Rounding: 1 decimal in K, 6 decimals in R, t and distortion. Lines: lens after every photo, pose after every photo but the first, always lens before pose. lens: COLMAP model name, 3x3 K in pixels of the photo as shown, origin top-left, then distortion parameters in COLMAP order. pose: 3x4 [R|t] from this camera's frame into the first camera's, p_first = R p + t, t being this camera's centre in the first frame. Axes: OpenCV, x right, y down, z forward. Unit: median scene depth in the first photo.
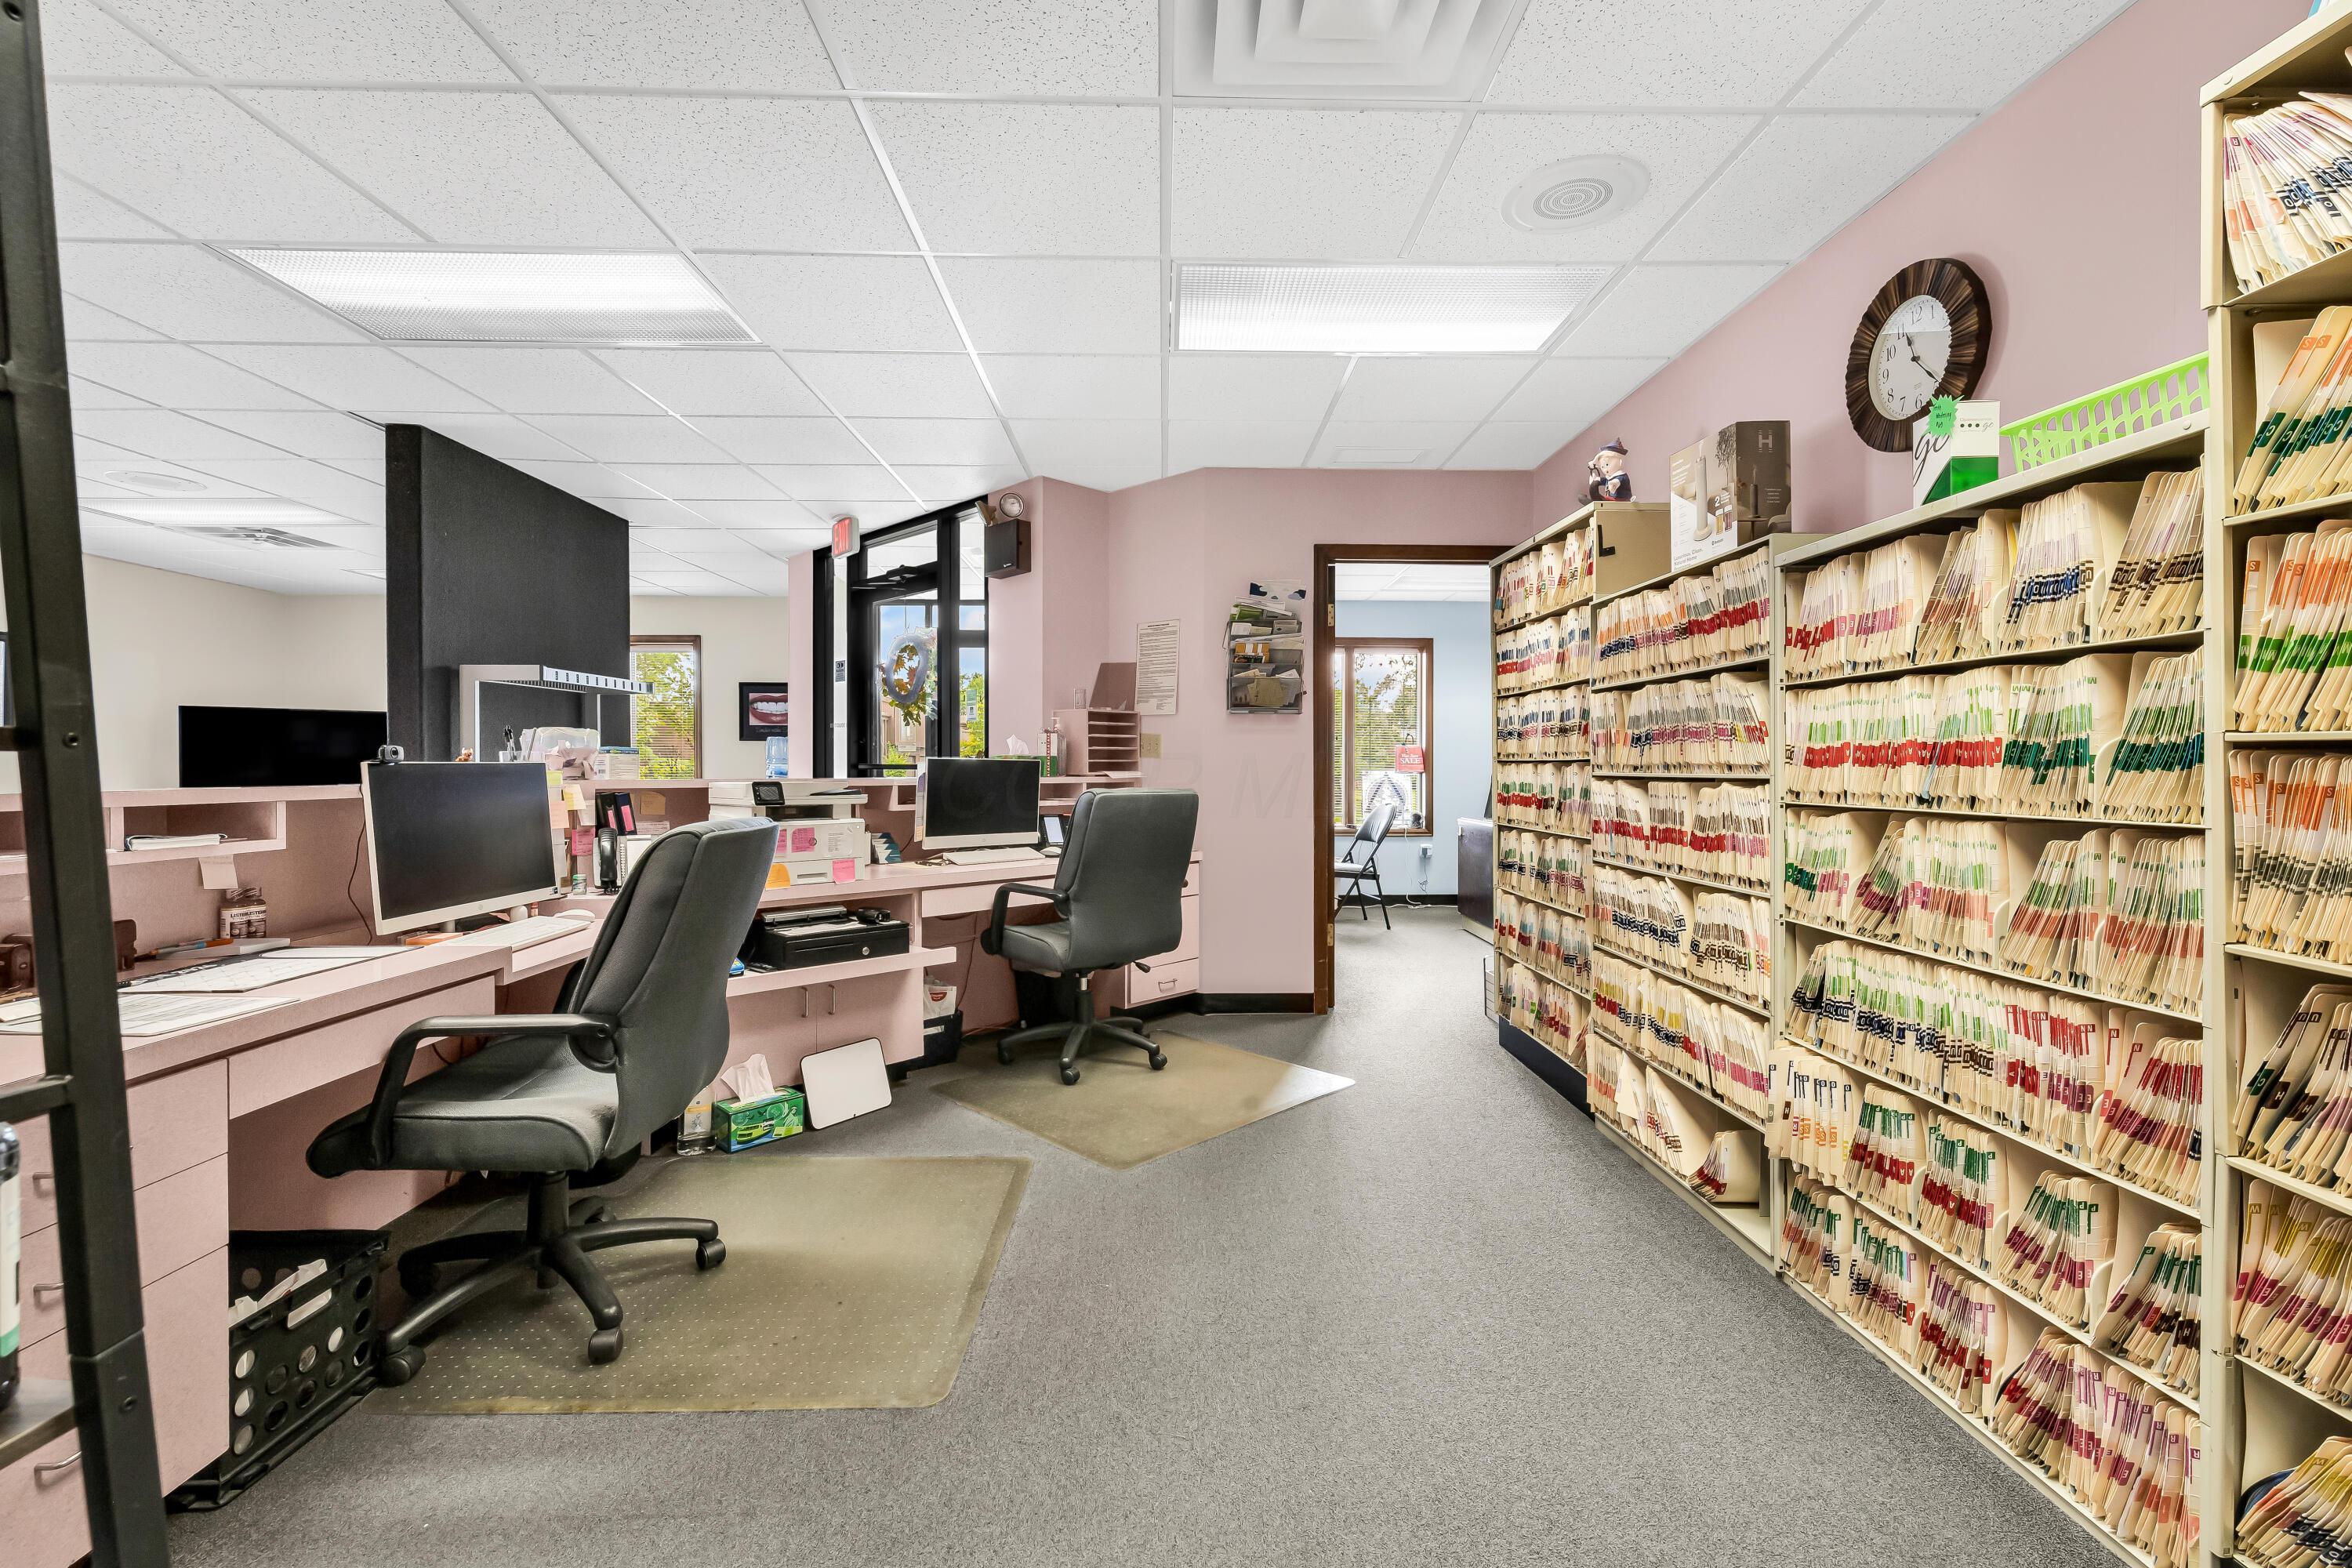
lens RADIAL K [[1061.2, 0, 1191.1], [0, 1061.2, 771.0], [0, 0, 1]] dist [0.003121, 0.000336]
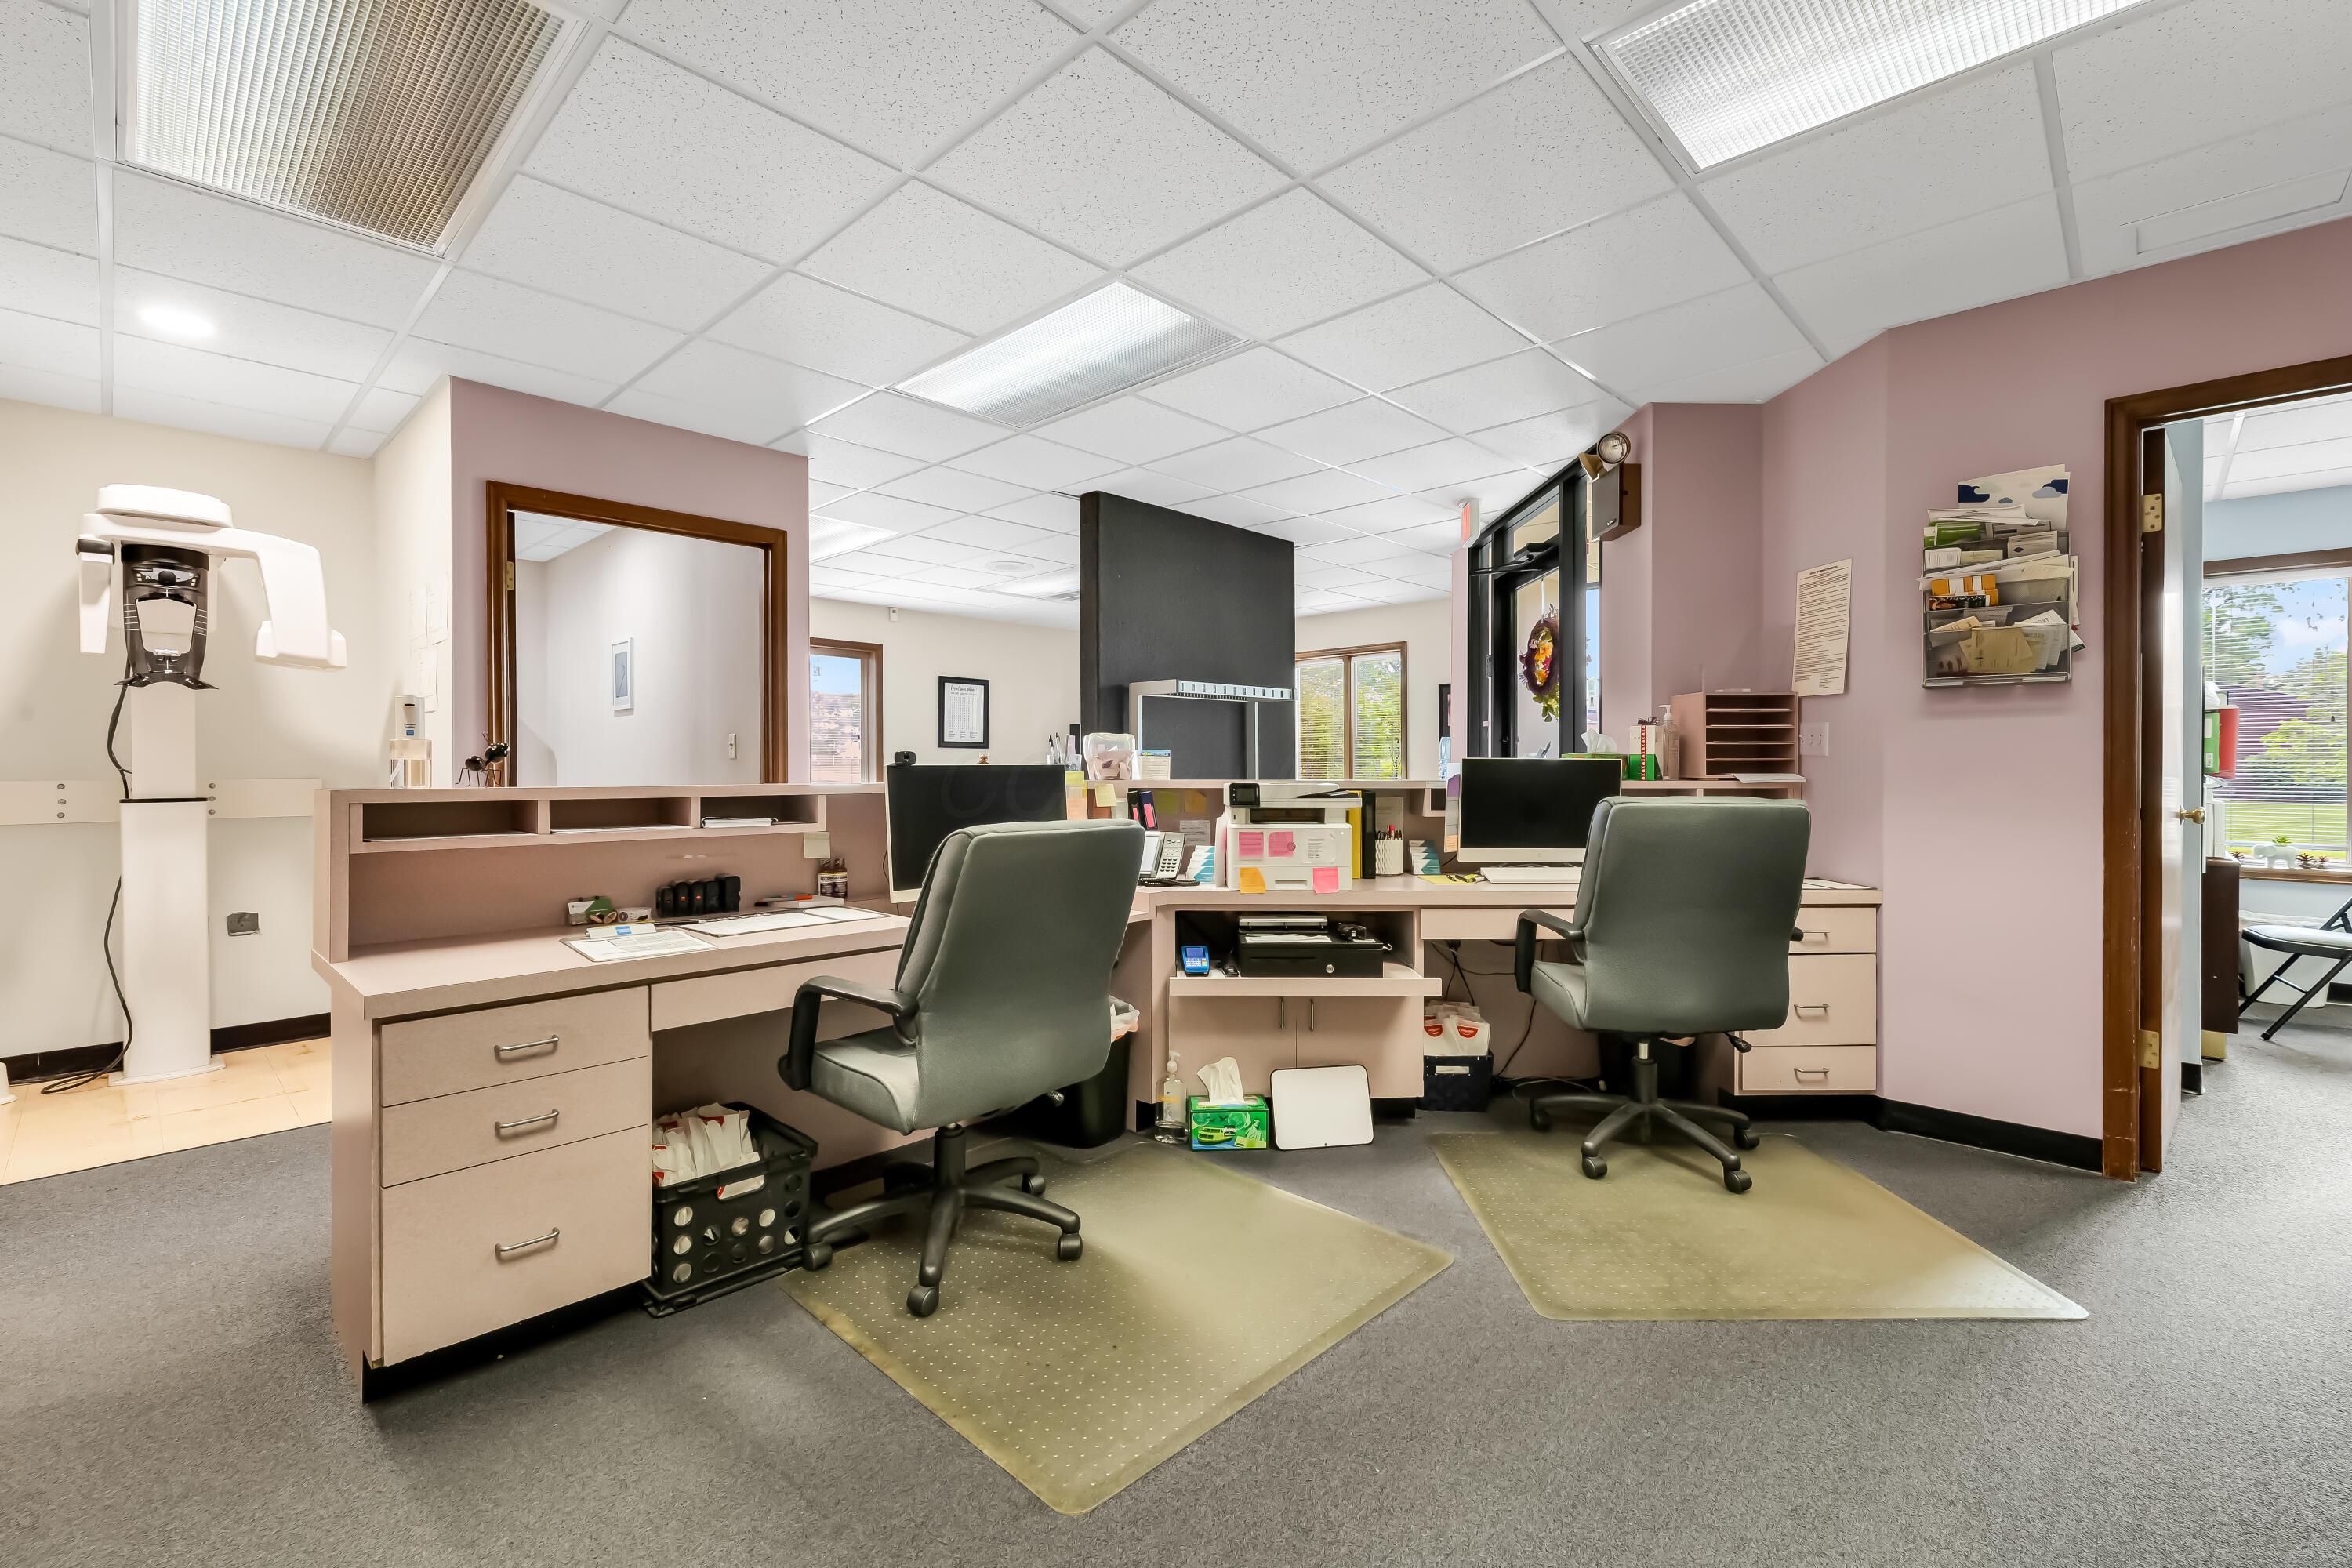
lens RADIAL K [[1039.8, 0, 1177.6], [0, 1039.8, 769.0], [0, 0, 1]] dist [0.013228, -0.001407]
pose [[0.692654, -0.000129, -0.721270, 0.211366], [-0.002056, 0.999996, -0.002153, -0.000798], [0.721267, 0.002975, 0.692650, 0.235847]]
